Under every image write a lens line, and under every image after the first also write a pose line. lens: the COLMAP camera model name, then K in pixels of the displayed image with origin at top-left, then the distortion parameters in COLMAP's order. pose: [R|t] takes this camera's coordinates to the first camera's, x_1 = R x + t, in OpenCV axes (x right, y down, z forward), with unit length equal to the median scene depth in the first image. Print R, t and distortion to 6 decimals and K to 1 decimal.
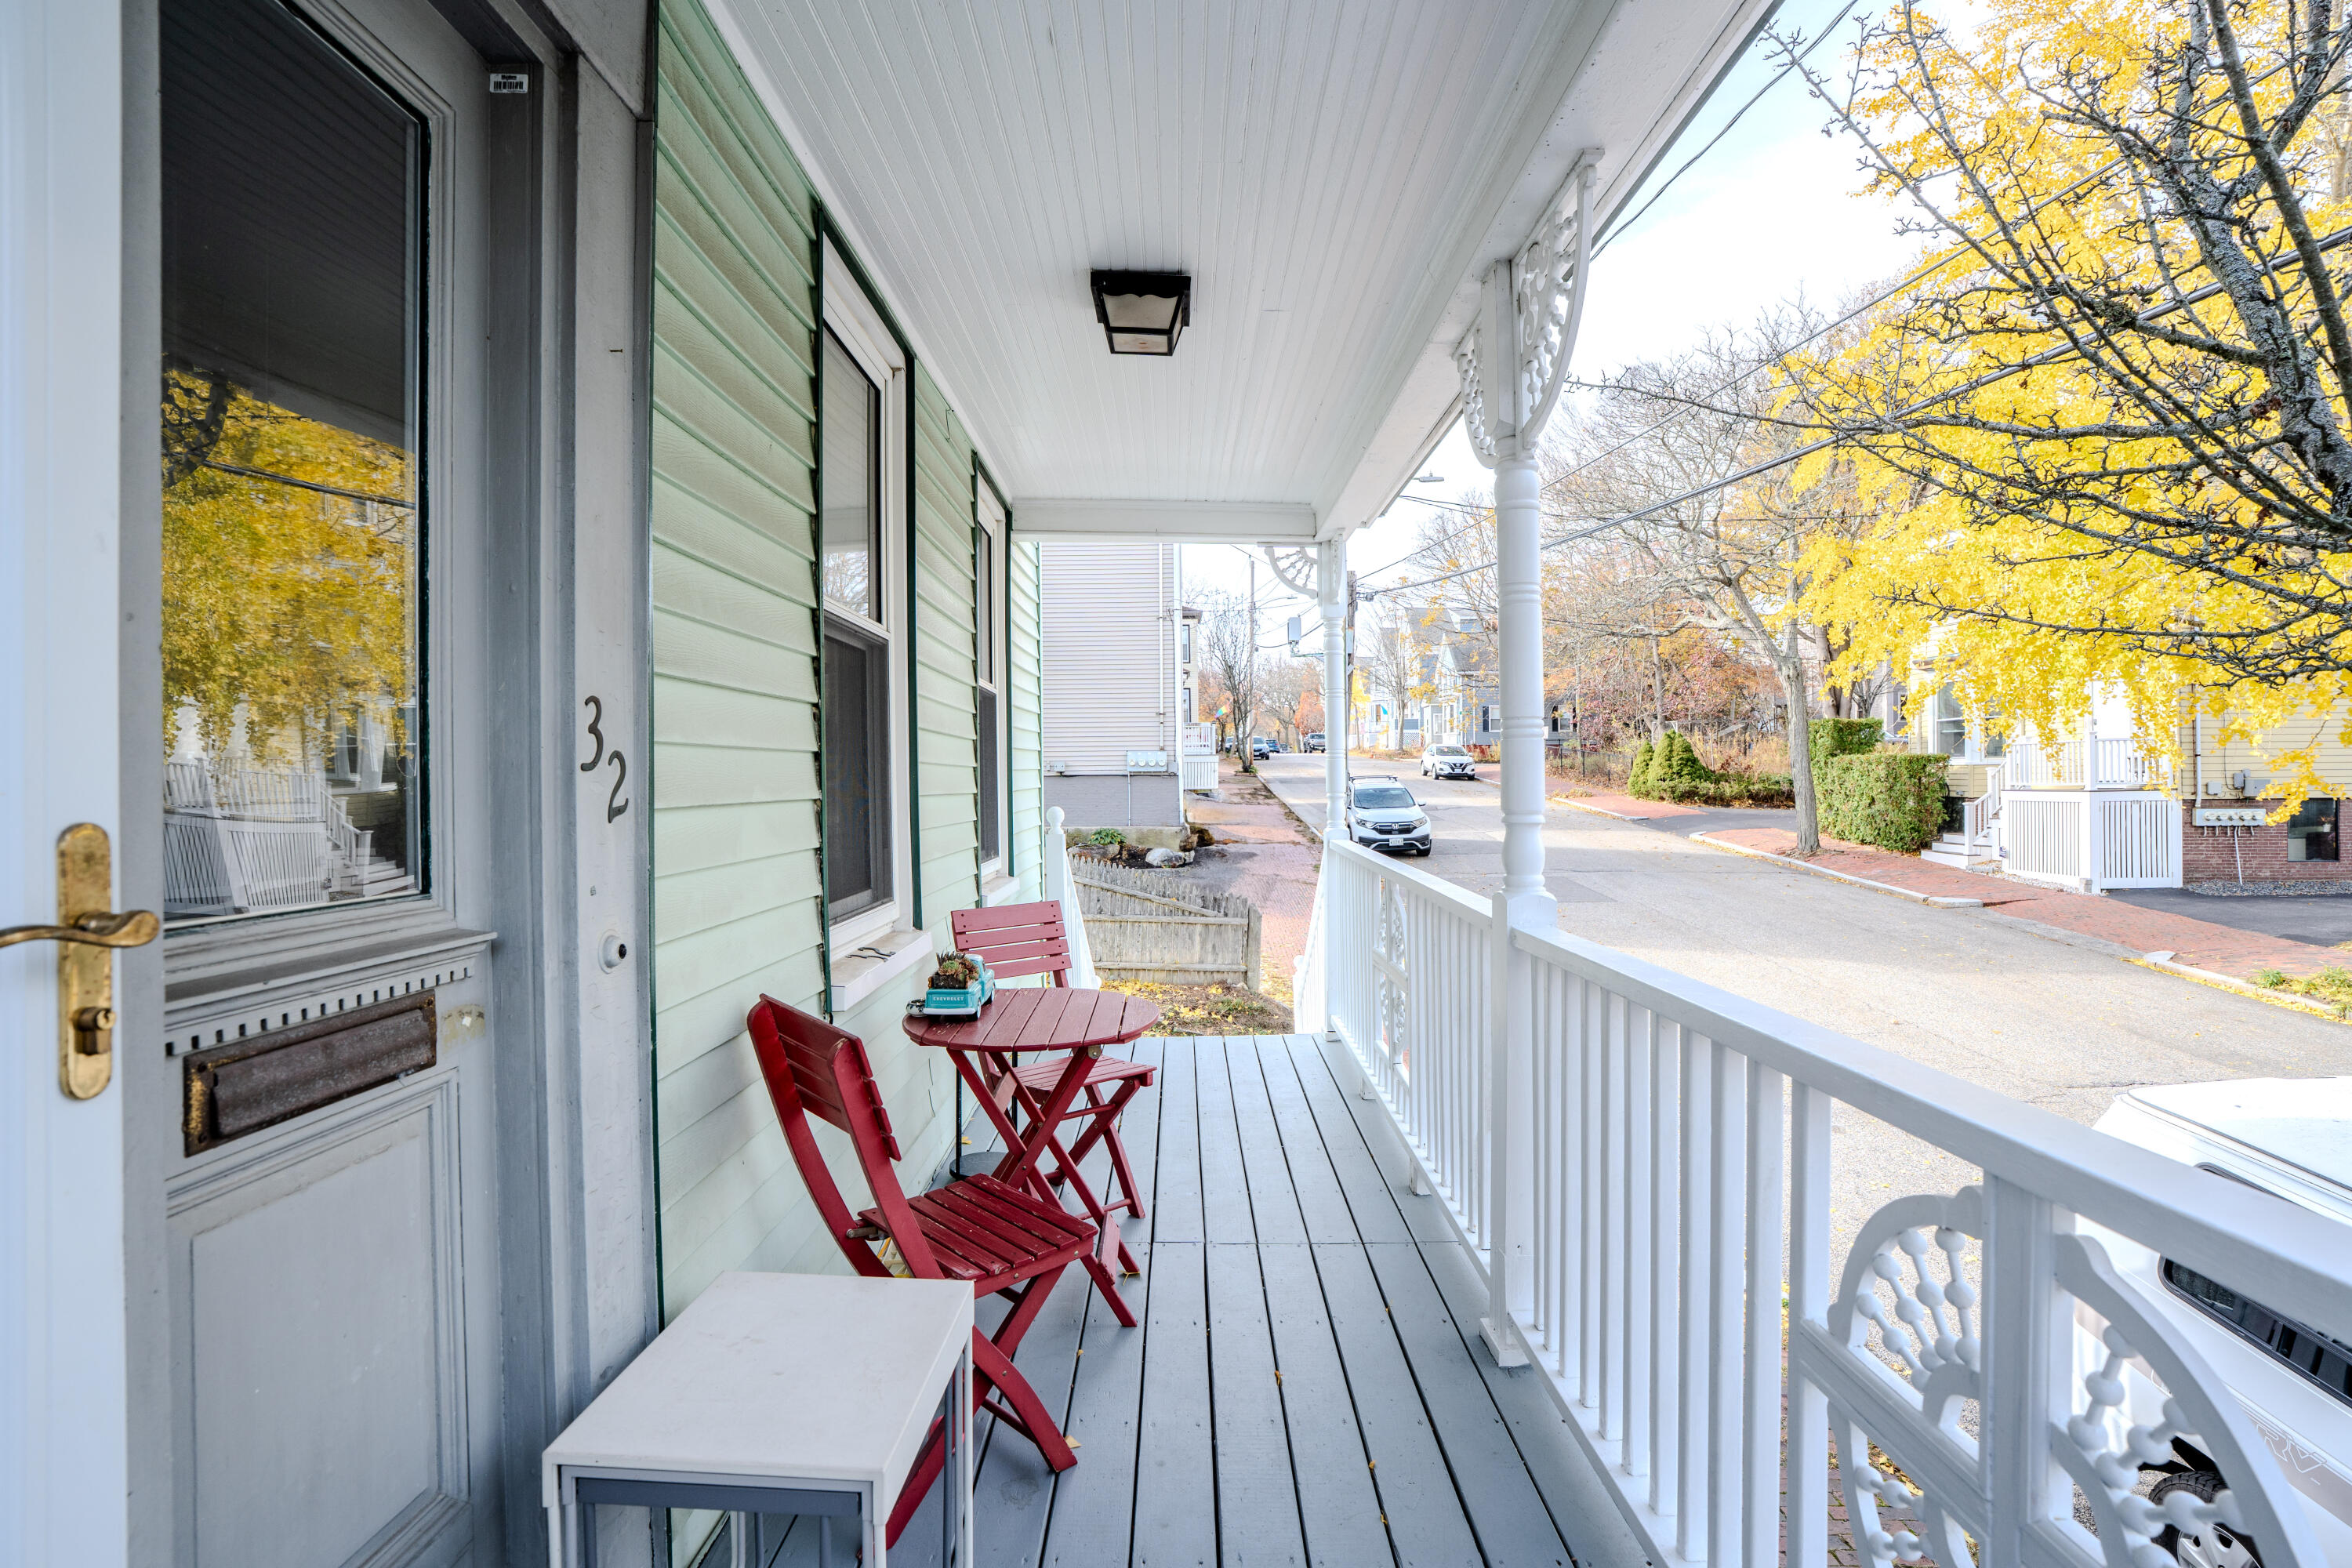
lens RADIAL K [[1136.3, 0, 1176.2], [0, 1136.3, 780.2], [0, 0, 1]] dist [-0.000032, -0.000036]
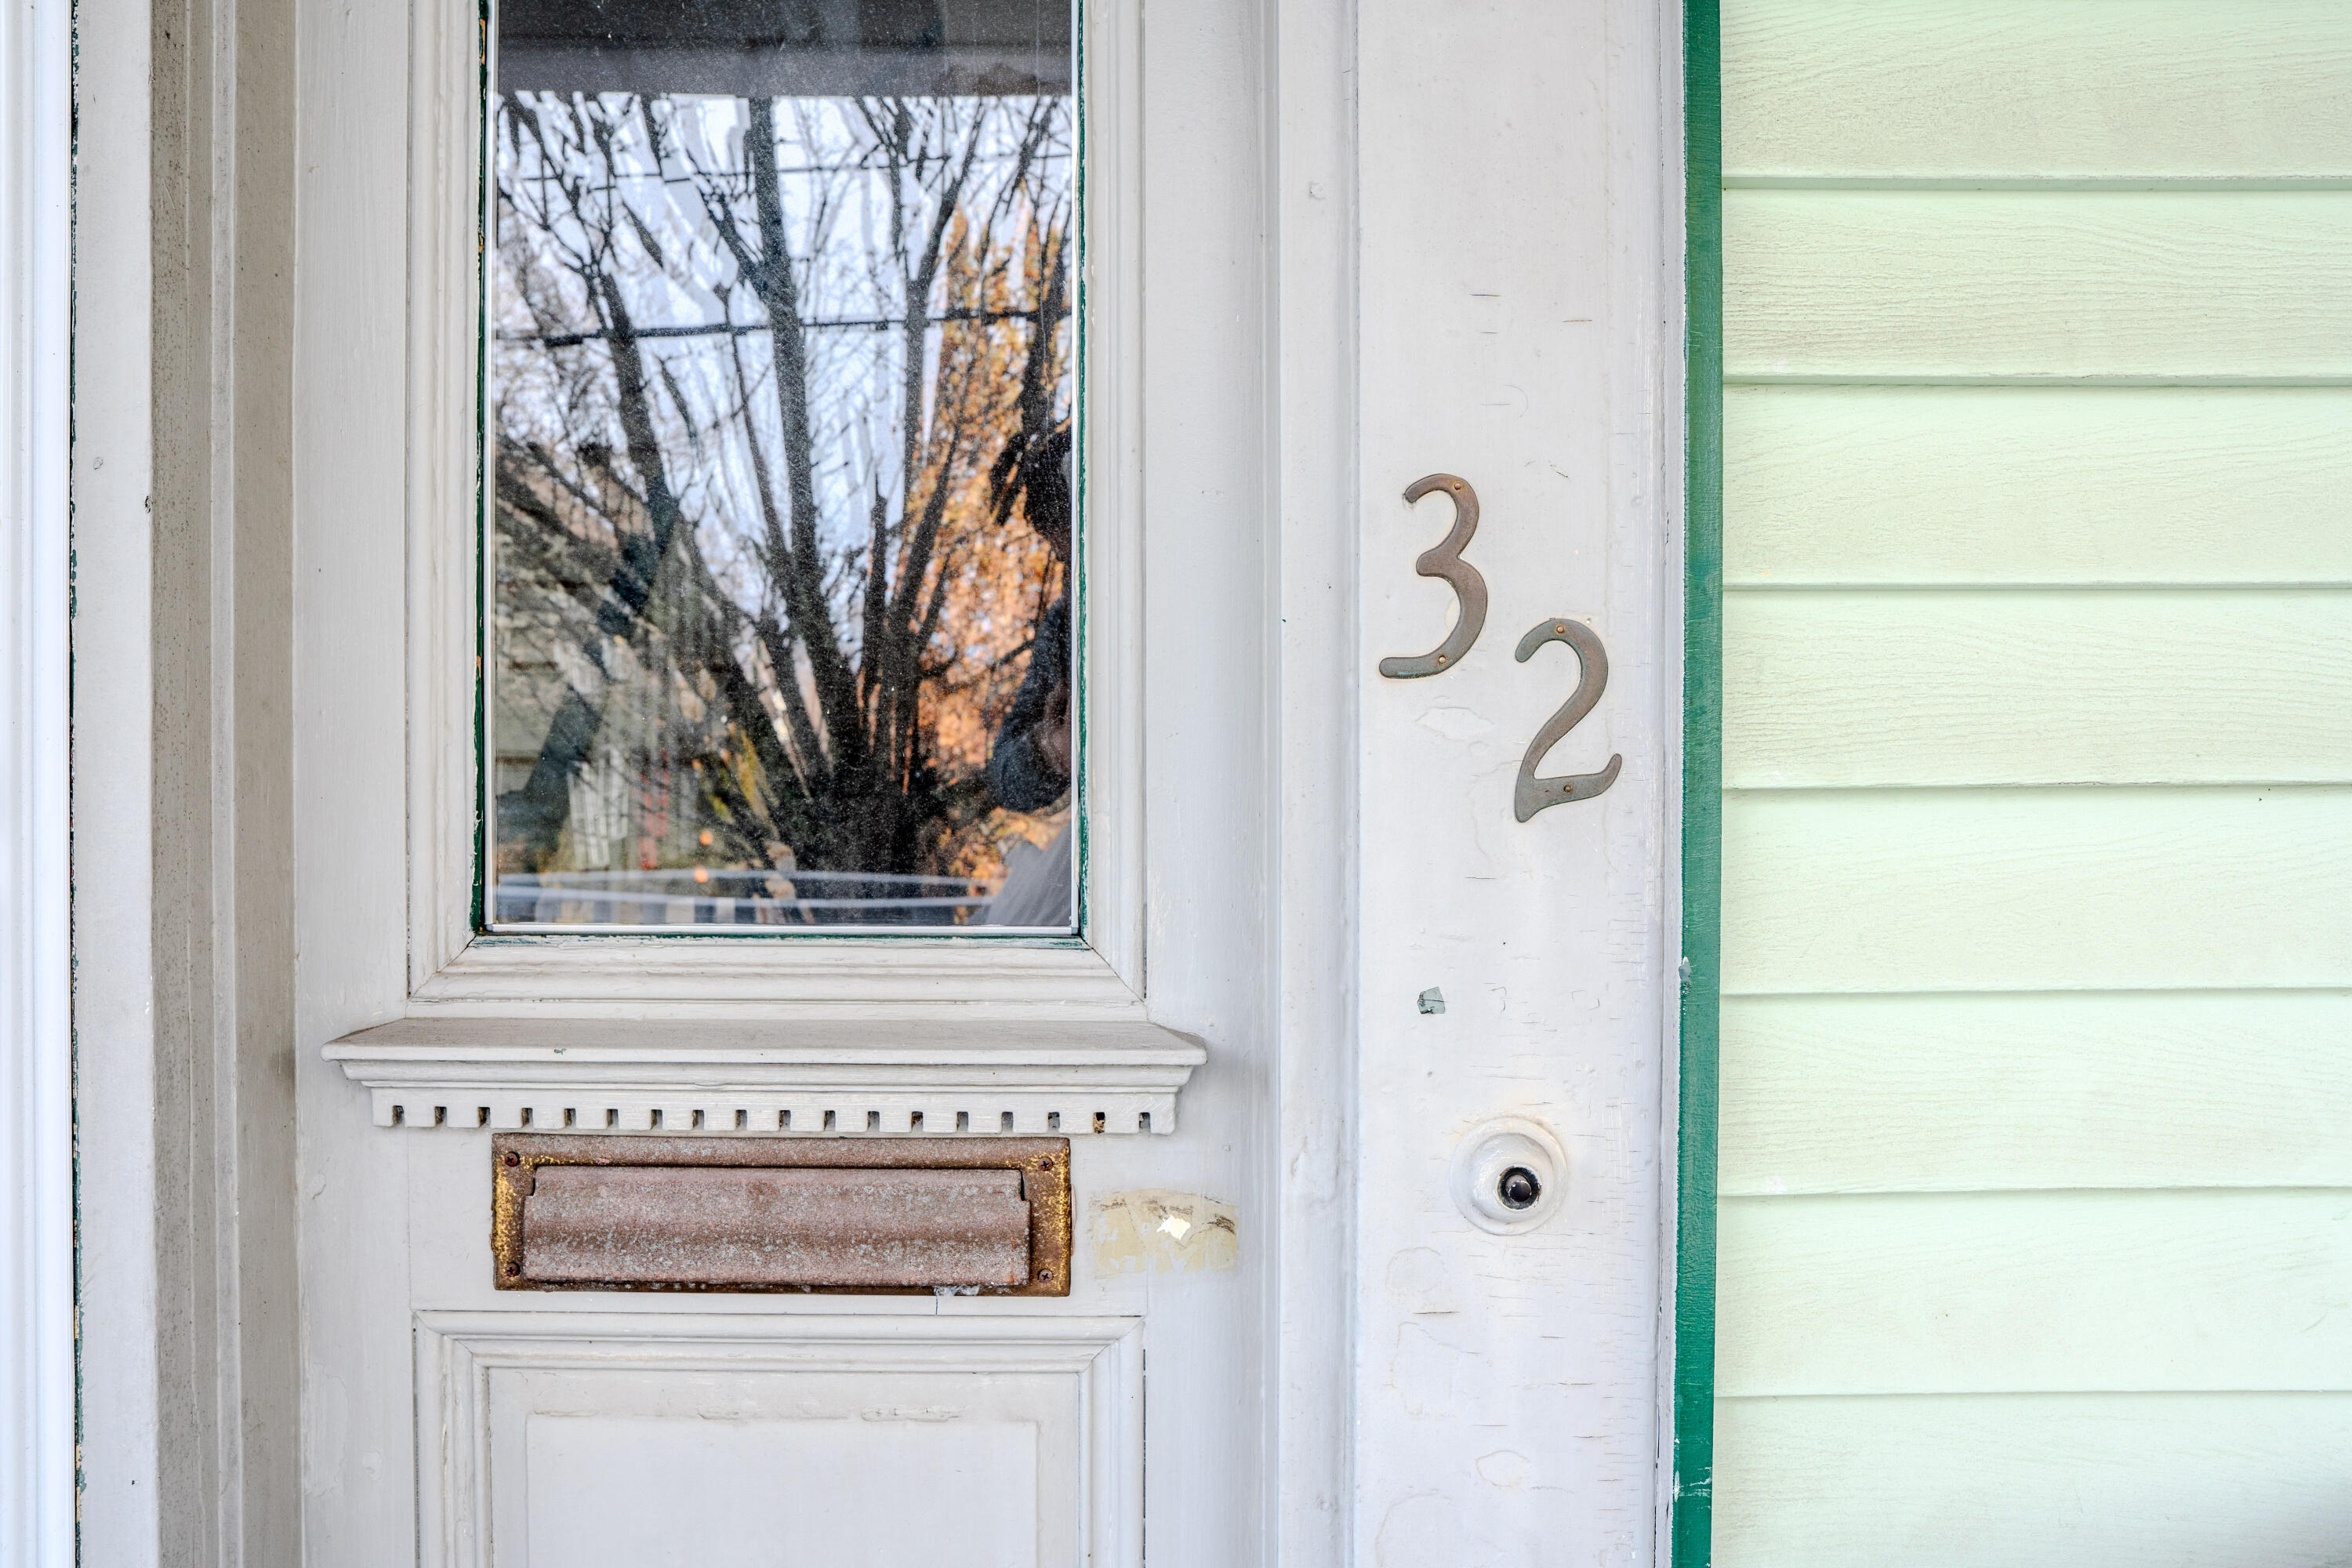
lens RADIAL K [[1312.1, 0, 1175.9], [0, 1312.1, 765.6], [0, 0, 1]] dist [-0.006759, -0.001176]
pose [[0.011878, 0.021806, -0.999692, -0.101535], [-0.003118, 0.999758, 0.021770, 0.013325], [0.999925, 0.002858, 0.011943, 1.065493]]
